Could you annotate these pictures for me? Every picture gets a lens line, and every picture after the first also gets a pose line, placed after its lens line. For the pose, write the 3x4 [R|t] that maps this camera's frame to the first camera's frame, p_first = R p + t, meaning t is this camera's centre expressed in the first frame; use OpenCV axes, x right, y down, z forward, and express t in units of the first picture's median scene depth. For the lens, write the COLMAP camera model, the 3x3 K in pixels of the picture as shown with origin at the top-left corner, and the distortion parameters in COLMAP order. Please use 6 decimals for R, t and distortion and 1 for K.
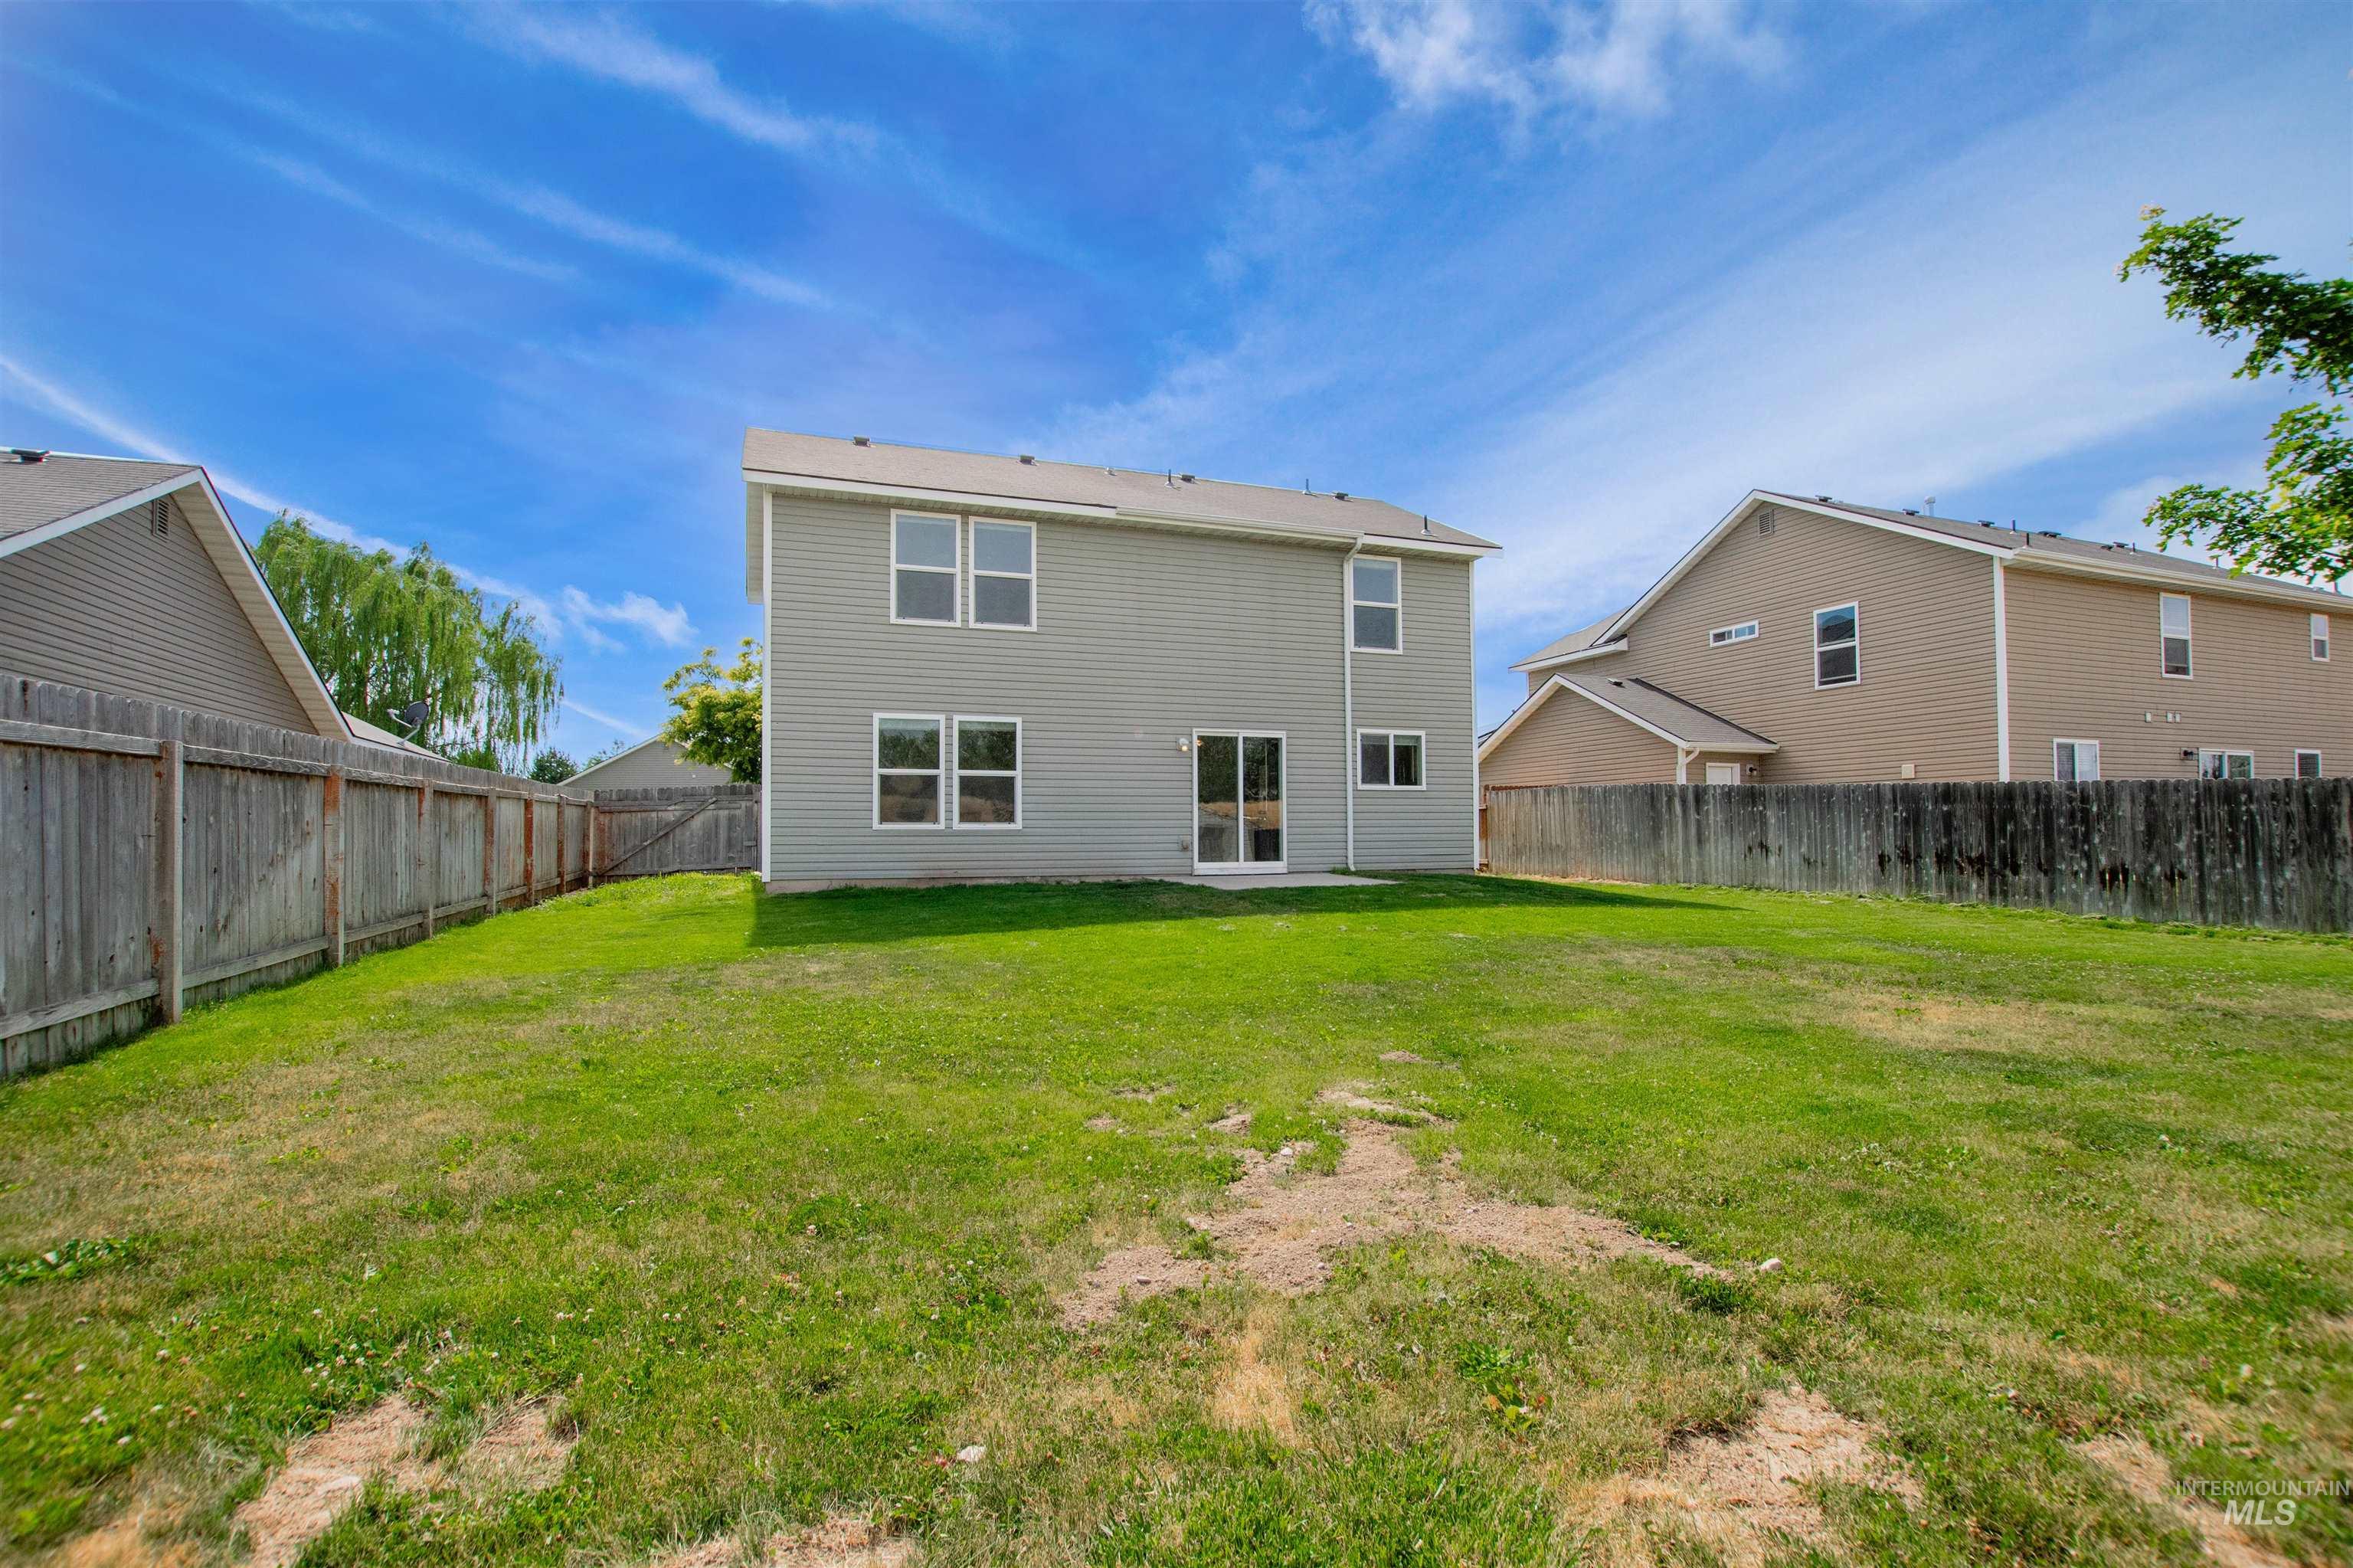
lens RADIAL K [[1051.6, 0, 1173.3], [0, 1051.6, 819.8], [0, 0, 1]] dist [0.000999, 0.000787]
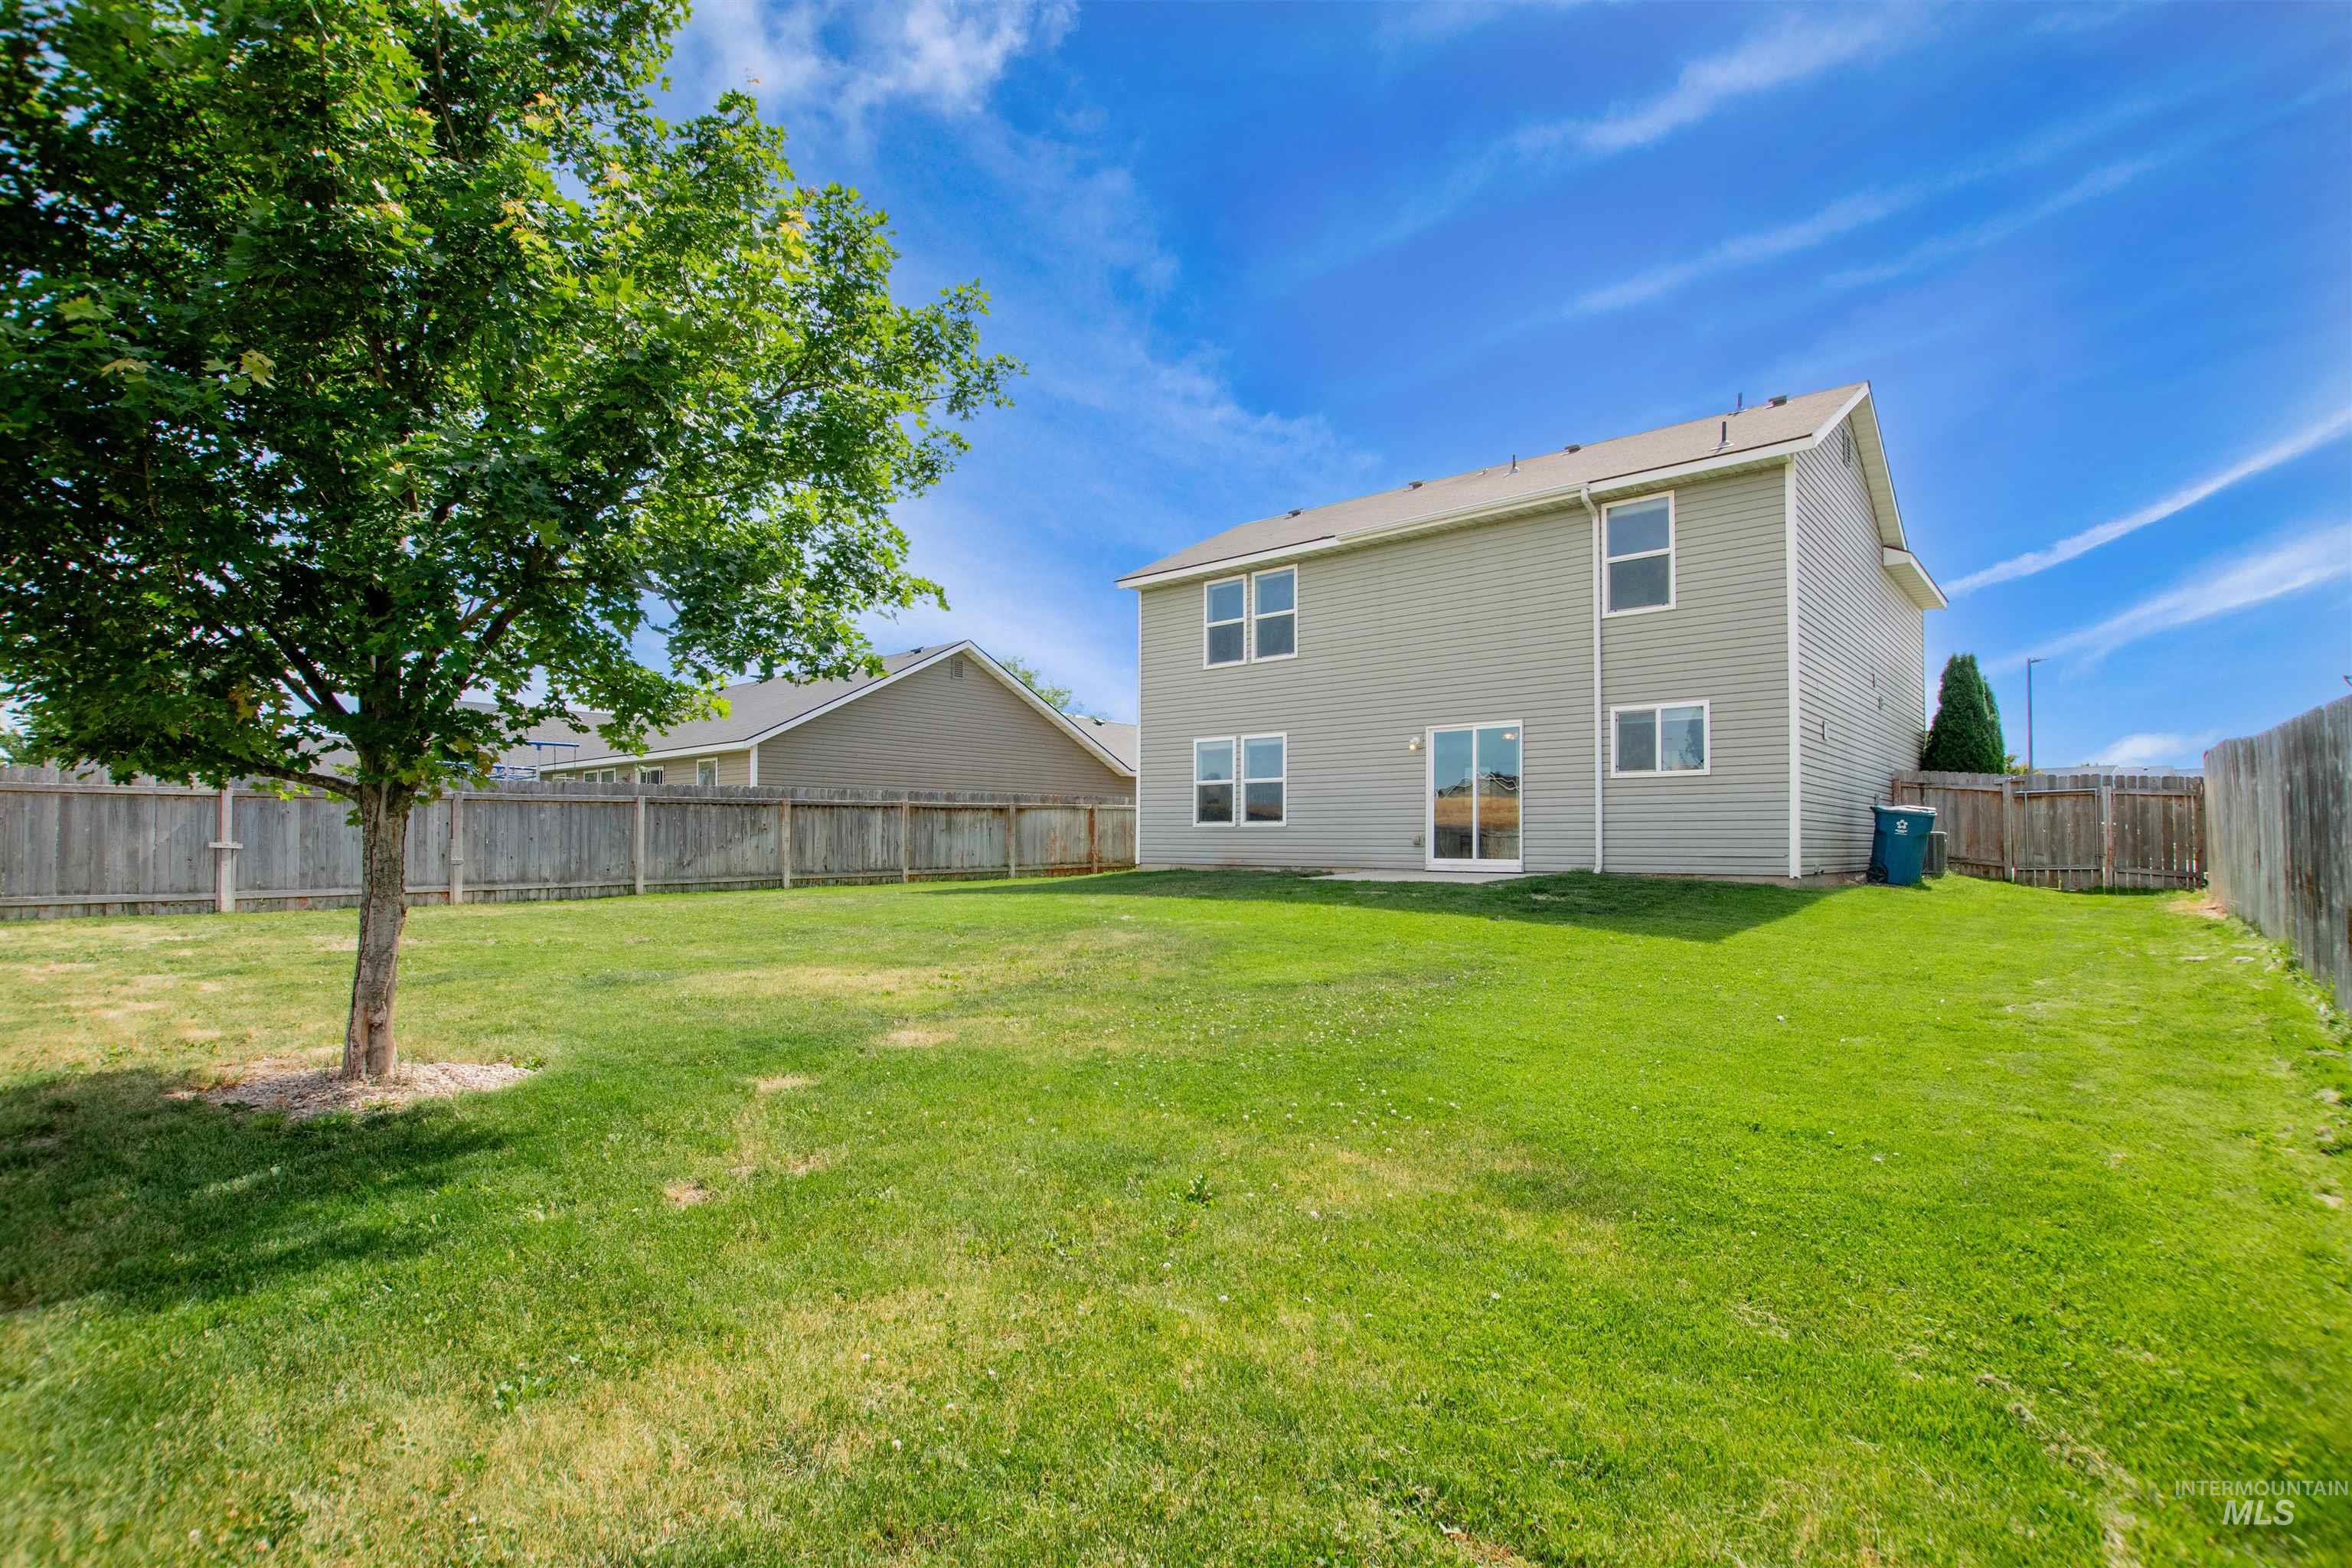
lens RADIAL K [[1051.1, 0, 1172.8], [0, 1051.1, 819.8], [0, 0, 1]] dist [0.000999, 0.000787]
pose [[0.502083, -0.008220, -0.864781, 0.804891], [0.011914, 0.999926, -0.002588, 0.002287], [0.864738, -0.009004, 0.502143, 0.294737]]
